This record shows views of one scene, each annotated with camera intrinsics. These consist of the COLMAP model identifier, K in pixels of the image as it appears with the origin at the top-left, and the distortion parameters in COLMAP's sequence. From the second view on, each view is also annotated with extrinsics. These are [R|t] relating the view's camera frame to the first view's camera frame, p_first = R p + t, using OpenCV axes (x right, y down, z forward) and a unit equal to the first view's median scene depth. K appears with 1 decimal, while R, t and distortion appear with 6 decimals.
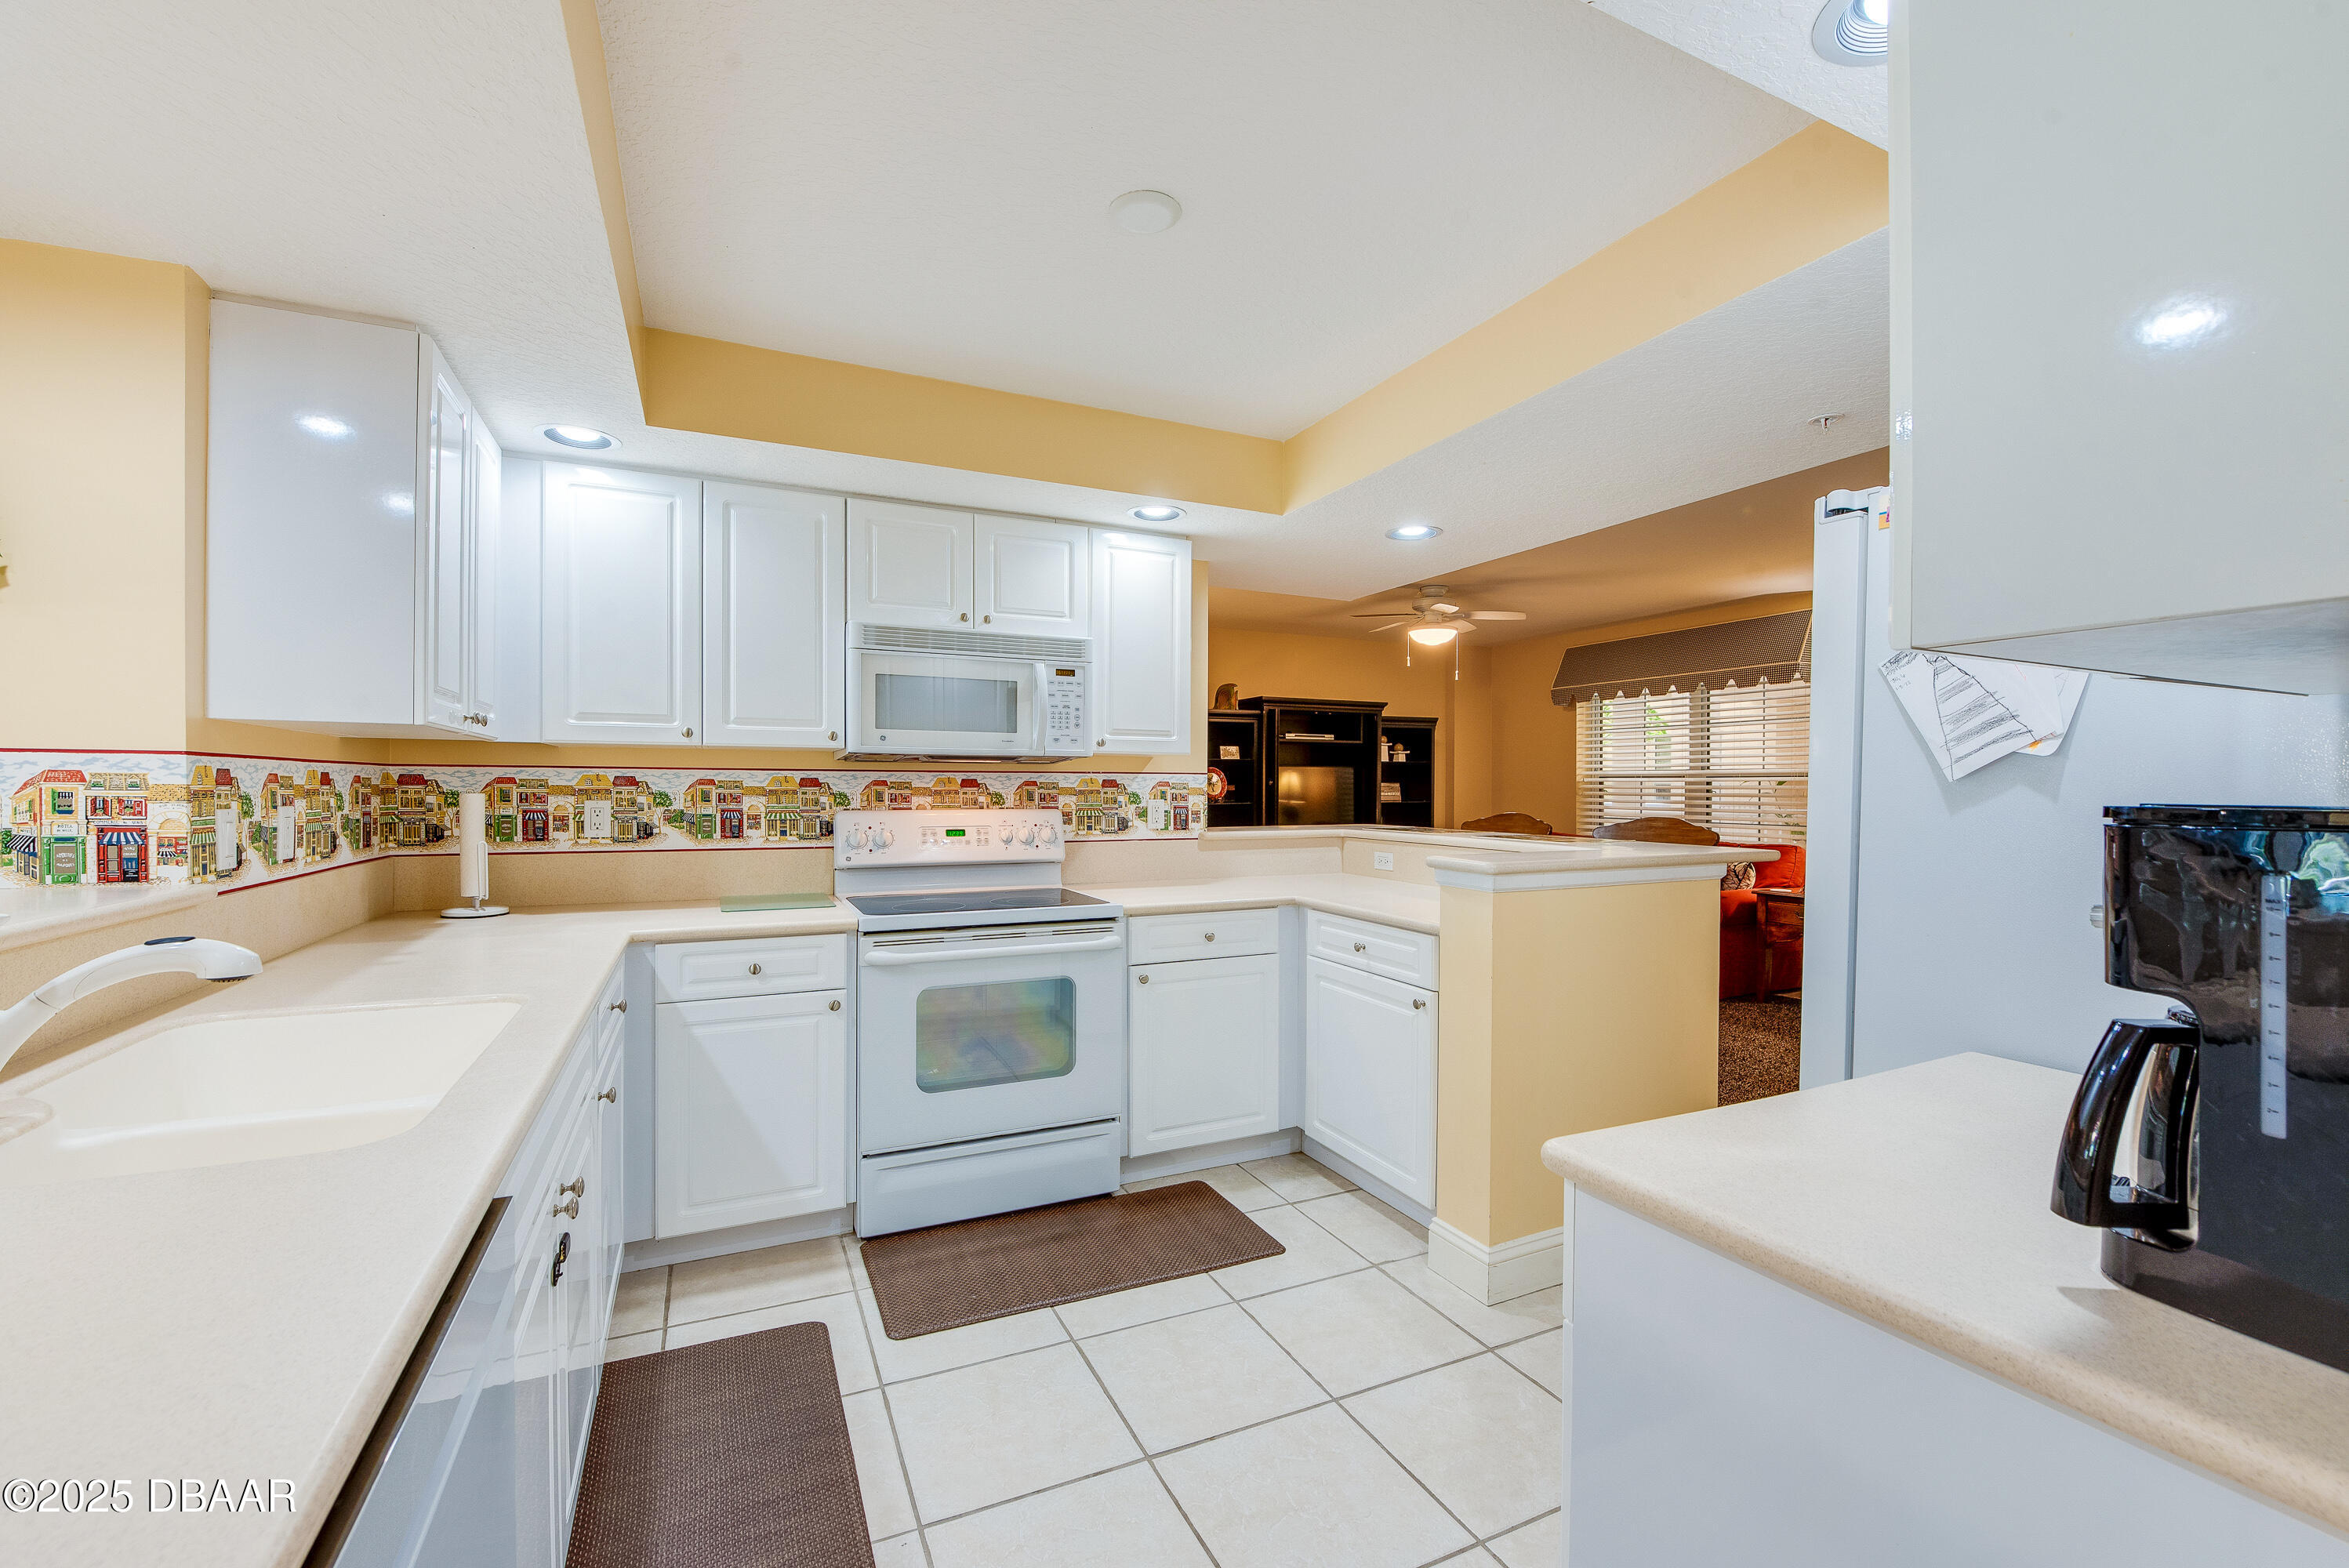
lens RADIAL K [[935.6, 0, 1121.5], [0, 935.6, 784.6], [0, 0, 1]] dist [-0.001749, -0.000159]
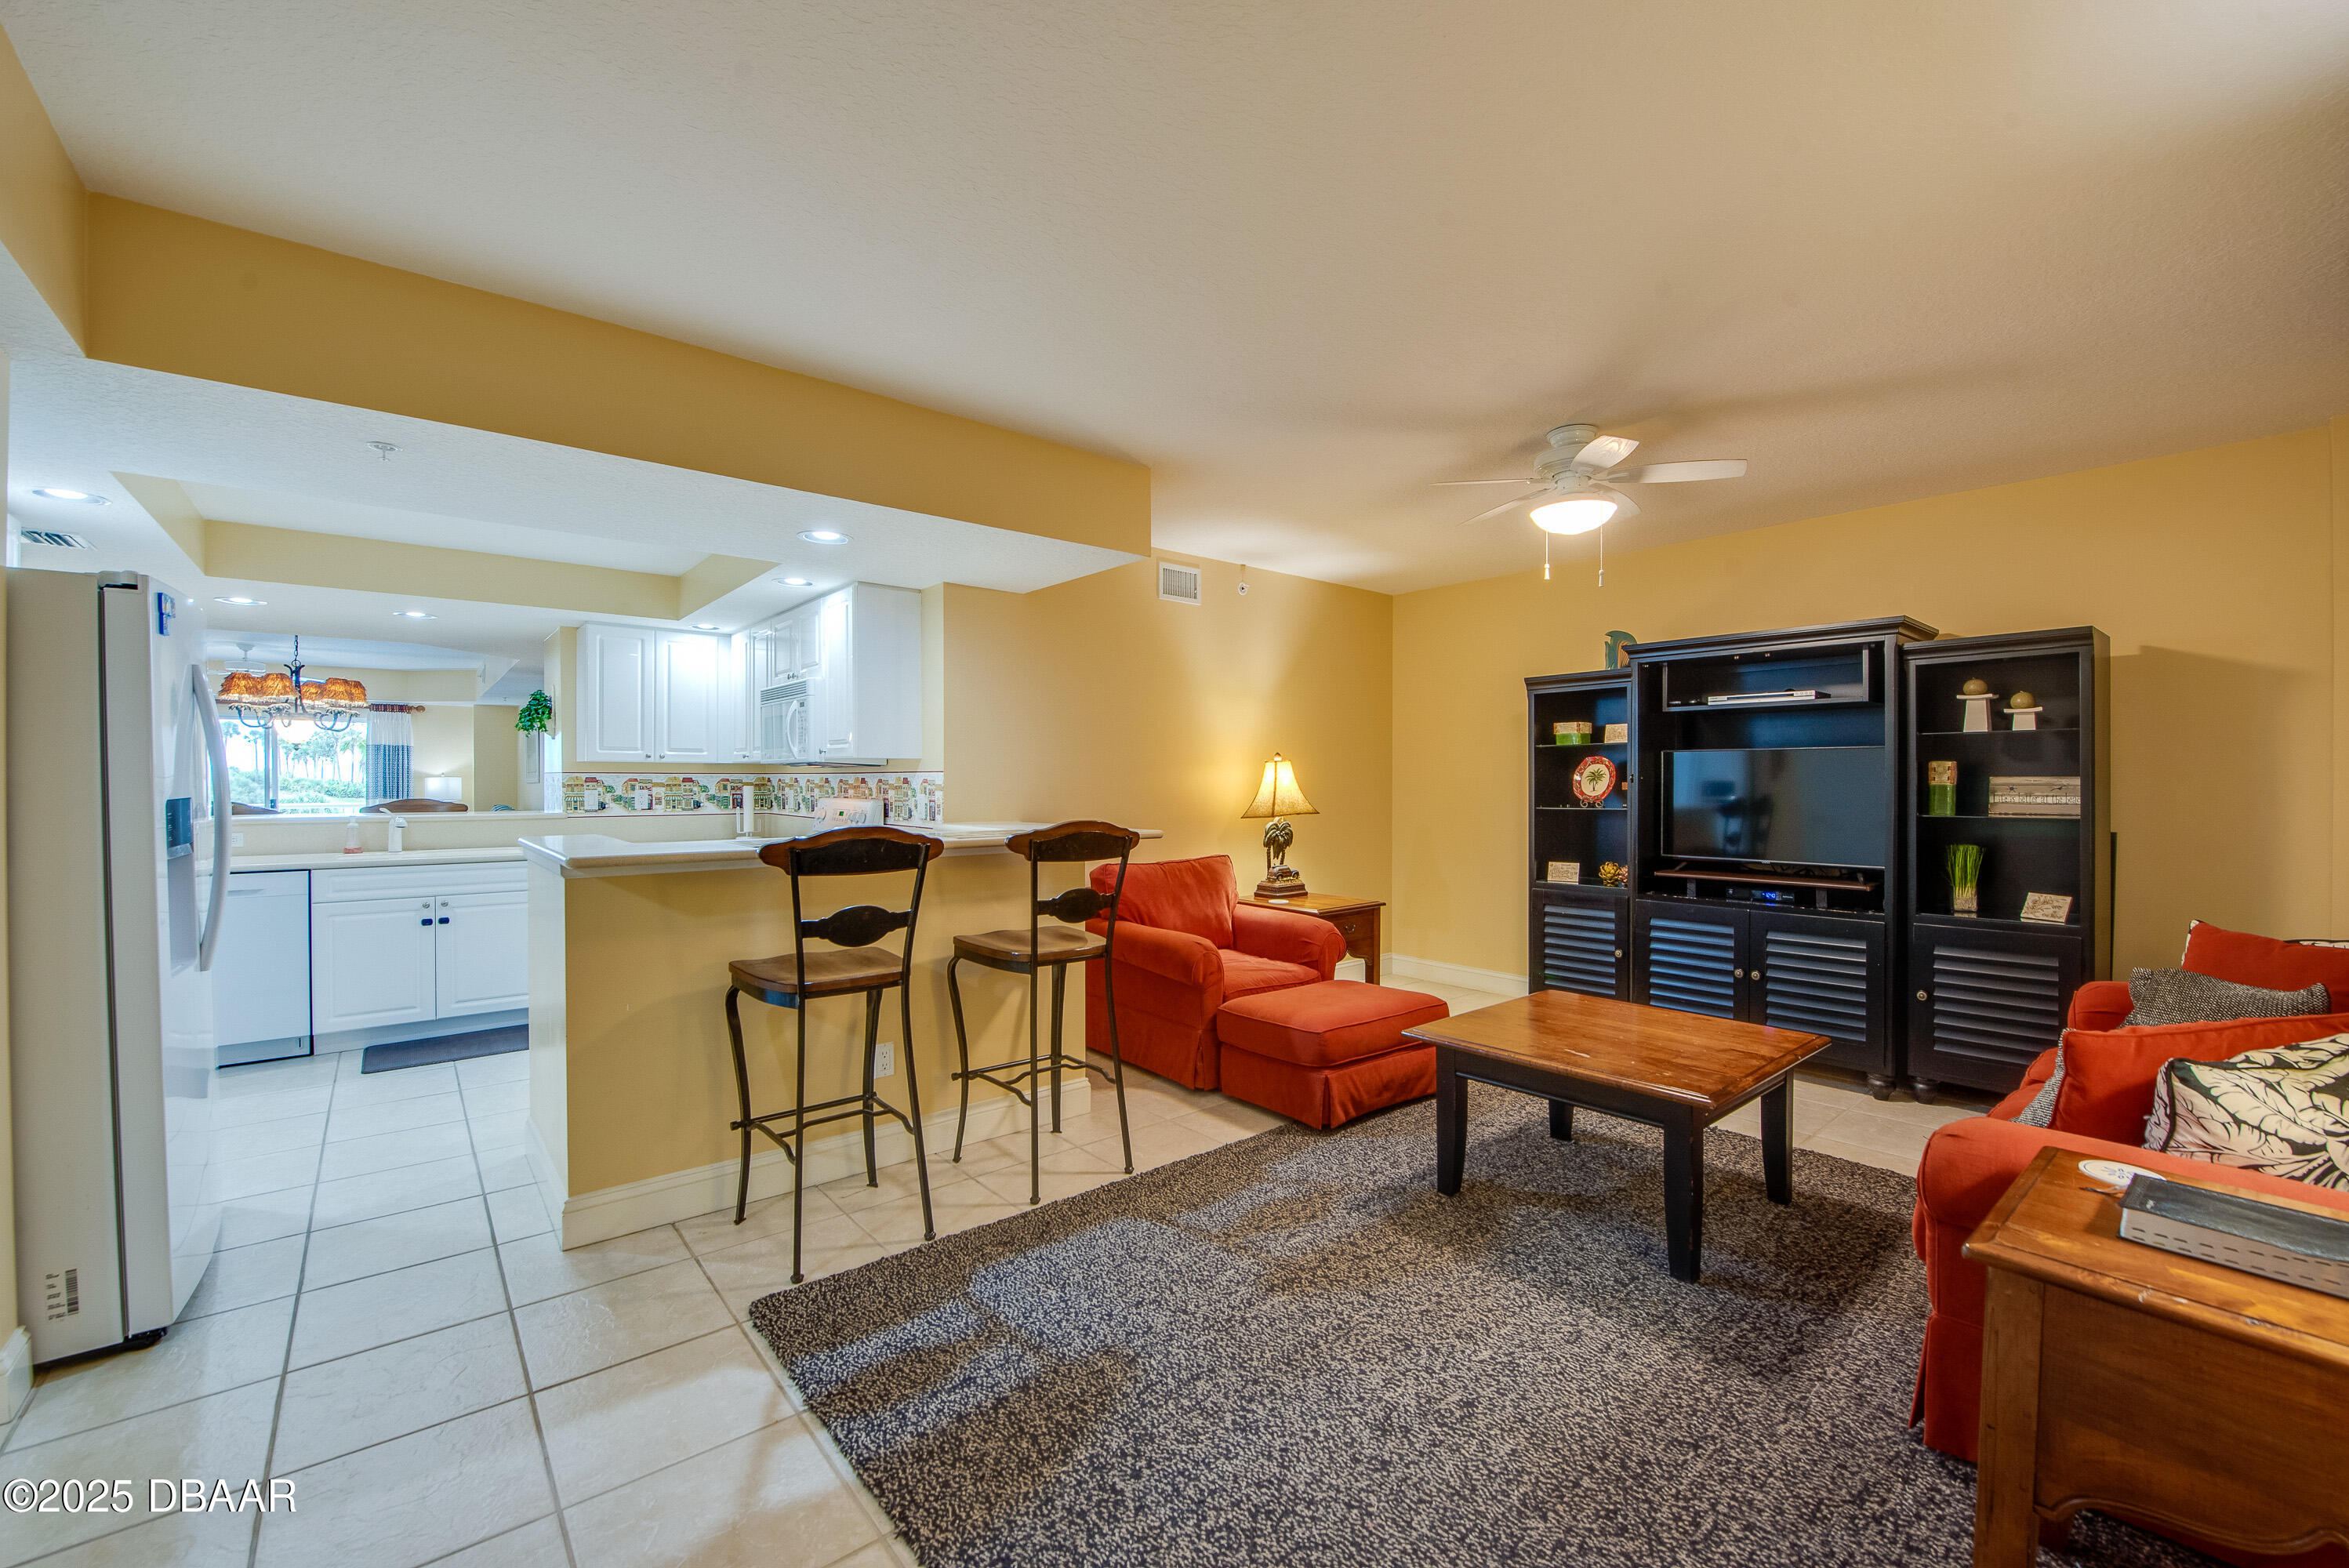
lens RADIAL K [[951.4, 0, 1157.1], [0, 951.4, 785.4], [0, 0, 1]] dist [-0.010185, -0.000685]
pose [[0.275730, 0.000015, -0.961235, 0.678457], [-0.000906, 1.000000, -0.000244, 0.002915], [0.961235, 0.000938, 0.275730, 0.509198]]
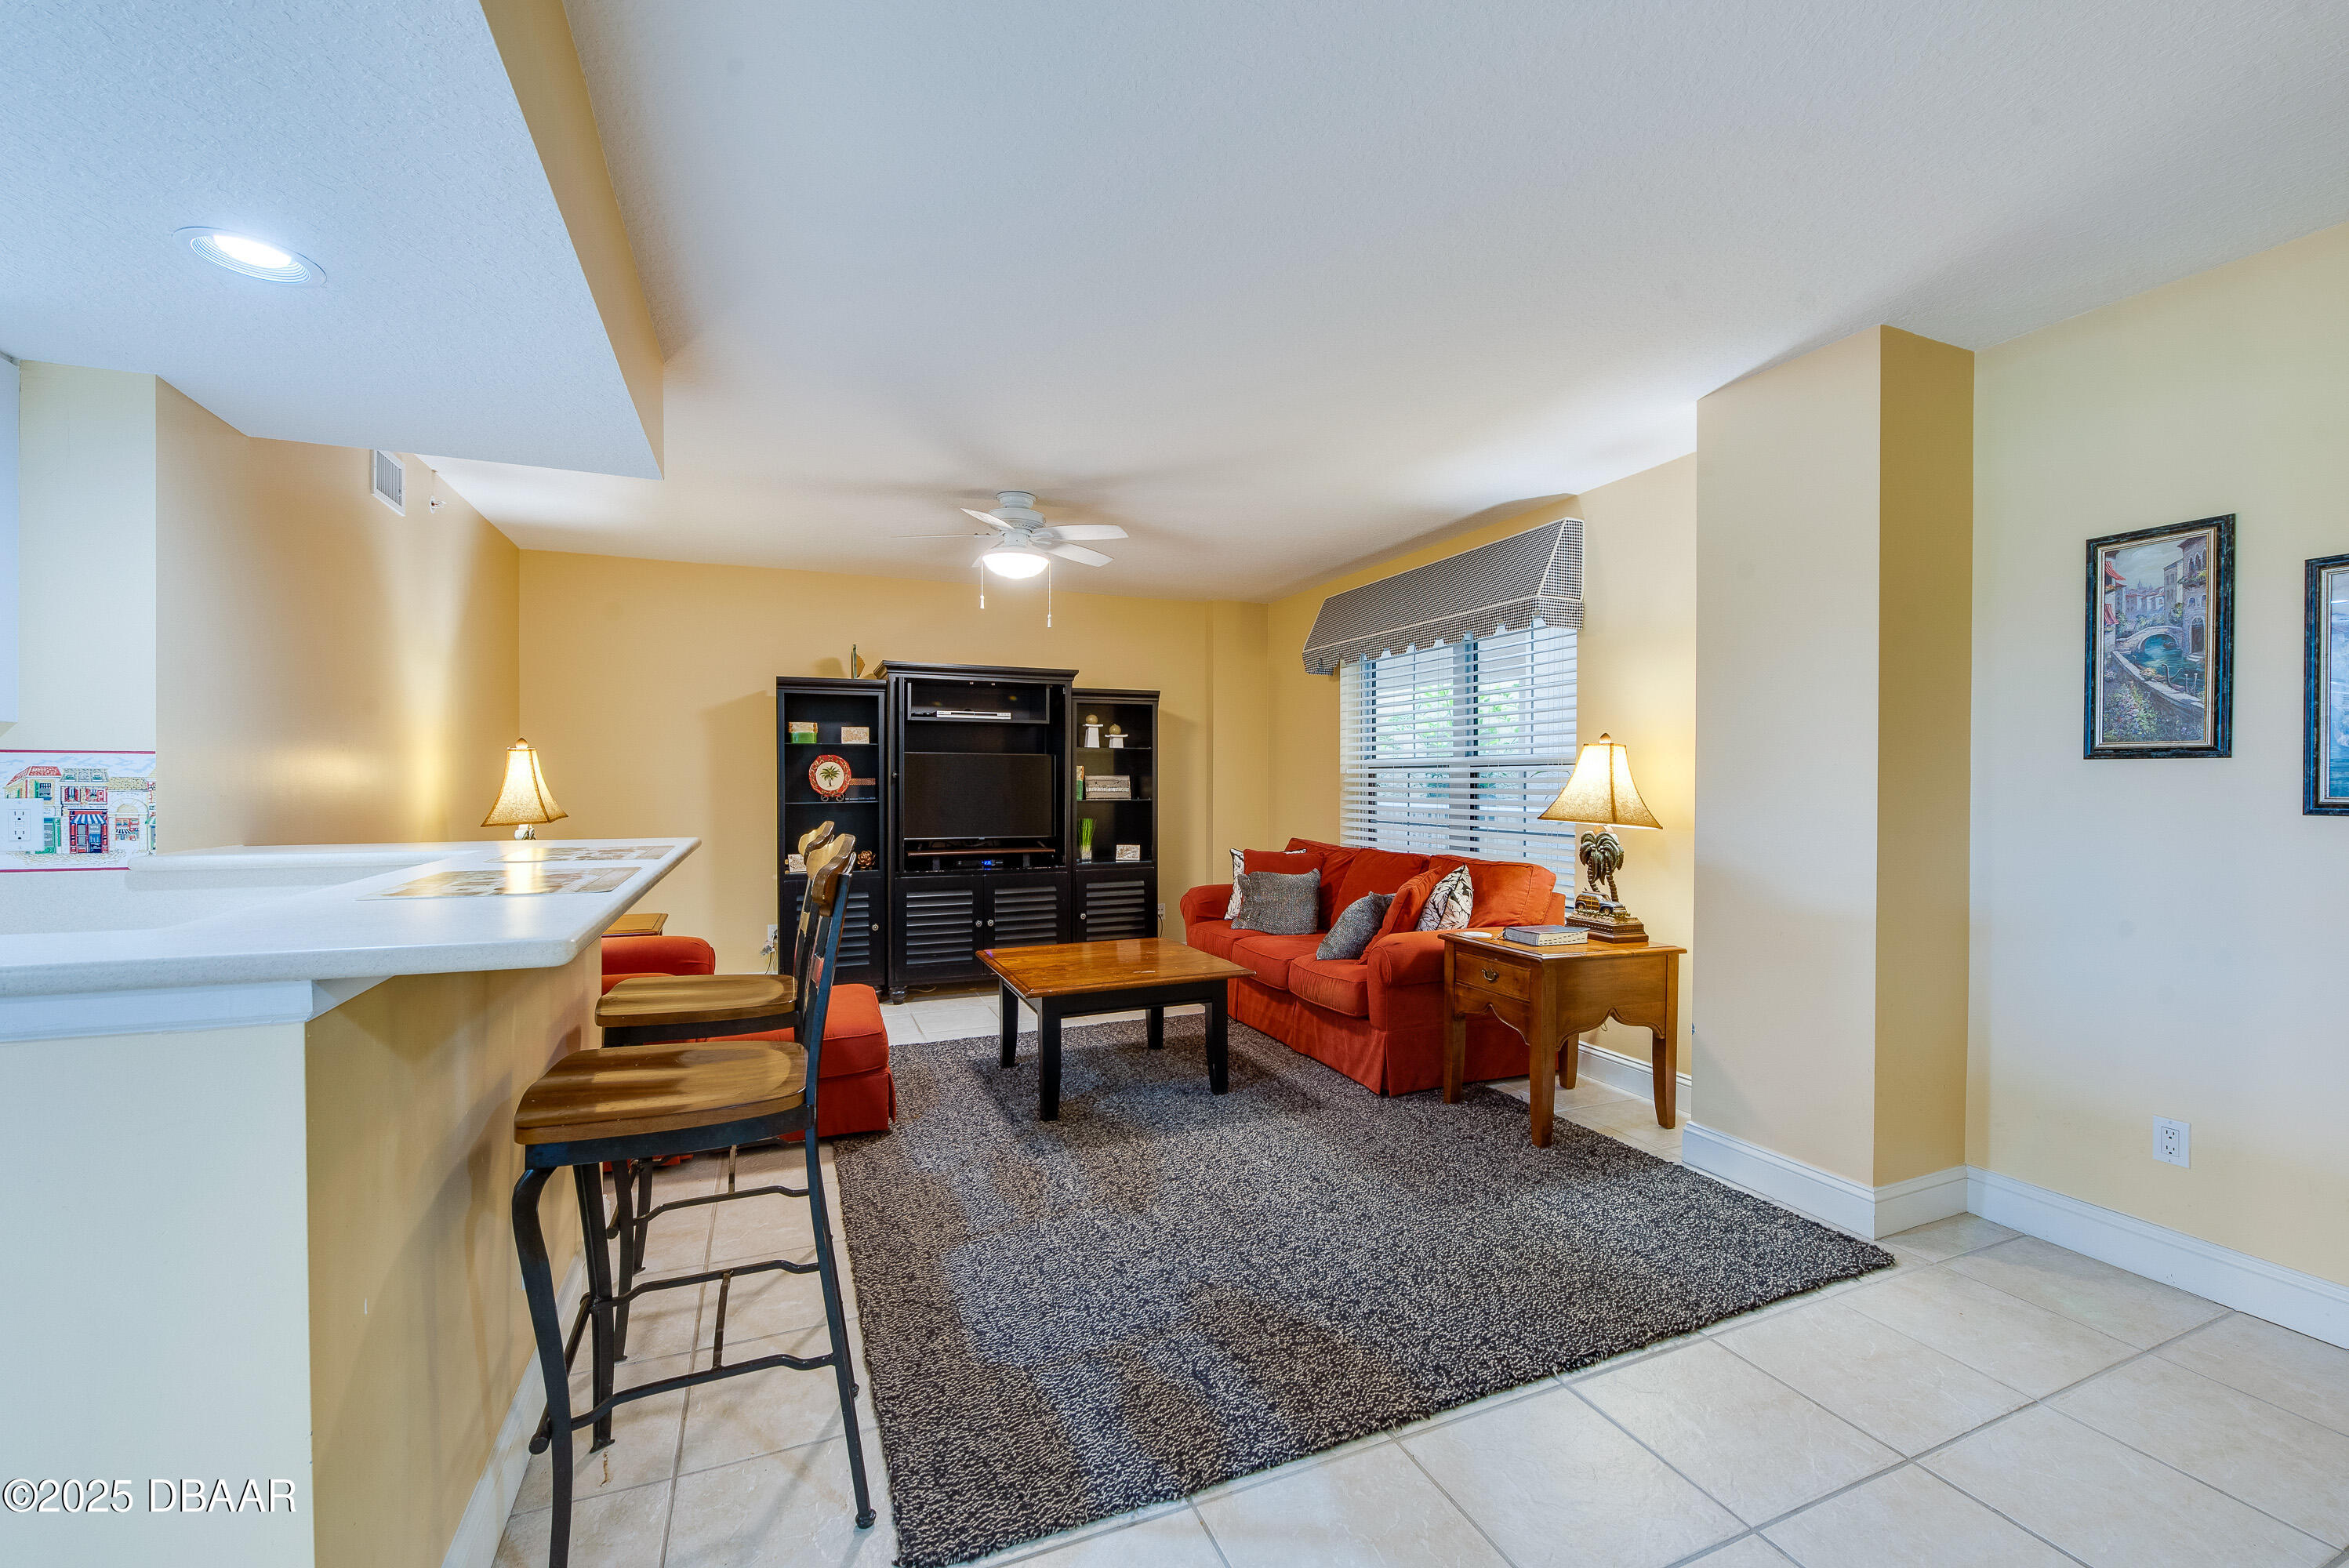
lens RADIAL K [[951.4, 0, 1157.1], [0, 951.4, 785.4], [0, 0, 1]] dist [-0.010185, -0.000685]
pose [[0.999757, -0.001131, -0.022038, 0.379544], [0.001203, 0.999994, 0.003238, 0.003544], [0.022034, -0.003264, 0.999752, 0.245480]]
